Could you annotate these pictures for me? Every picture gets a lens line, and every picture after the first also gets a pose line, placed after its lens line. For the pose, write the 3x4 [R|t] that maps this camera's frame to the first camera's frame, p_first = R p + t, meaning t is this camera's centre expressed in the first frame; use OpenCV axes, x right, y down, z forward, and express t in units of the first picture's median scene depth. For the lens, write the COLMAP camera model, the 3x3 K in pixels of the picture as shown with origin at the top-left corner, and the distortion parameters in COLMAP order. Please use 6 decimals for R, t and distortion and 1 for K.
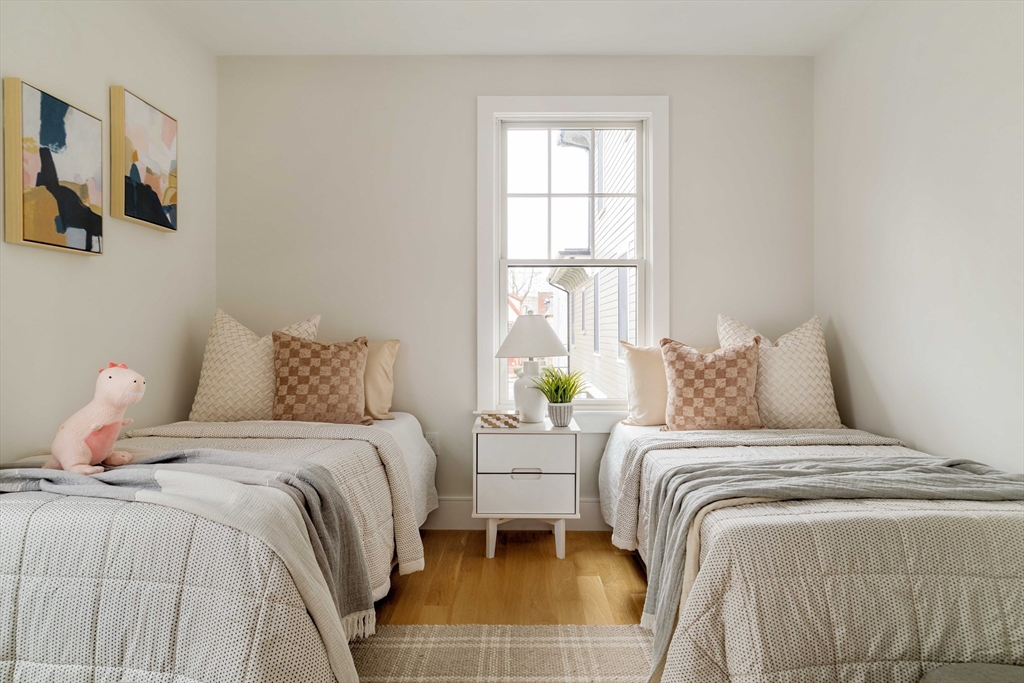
lens RADIAL K [[658.0, 0, 510.9], [0, 658.0, 334.4], [0, 0, 1]] dist [-0.003309, 0.002189]
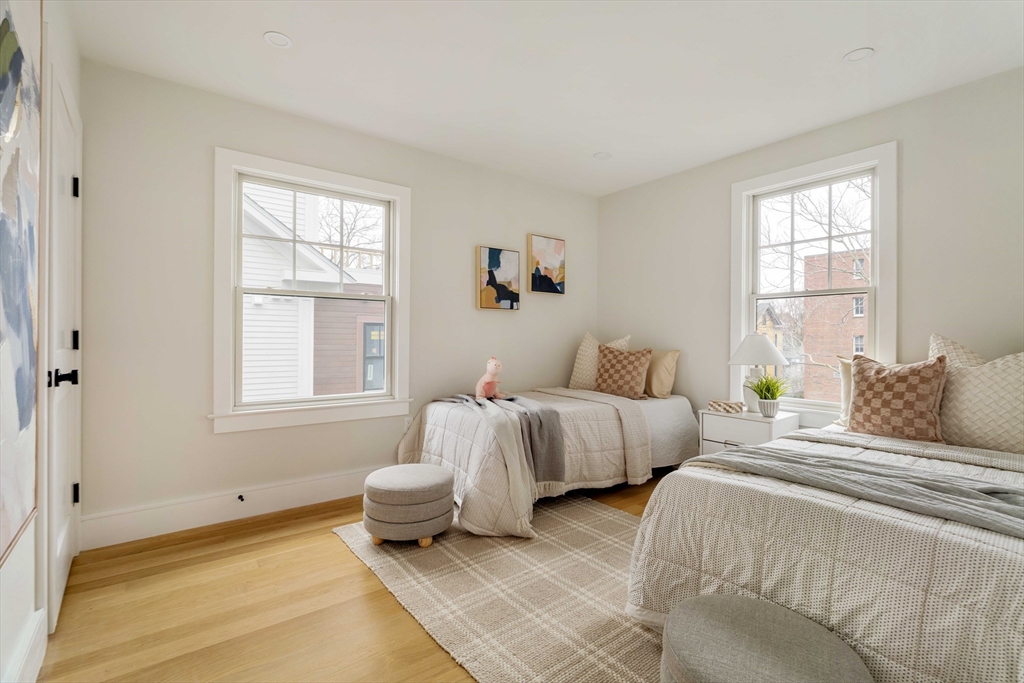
lens RADIAL K [[460.3, 0, 514.2], [0, 460.3, 339.7], [0, 0, 1]] dist [-0.002238, -0.000048]
pose [[0.614759, 0.007608, -0.788678, 0.552122], [-0.010013, 0.999948, 0.001841, -0.017887], [0.788651, 0.006765, 0.614803, -0.000094]]
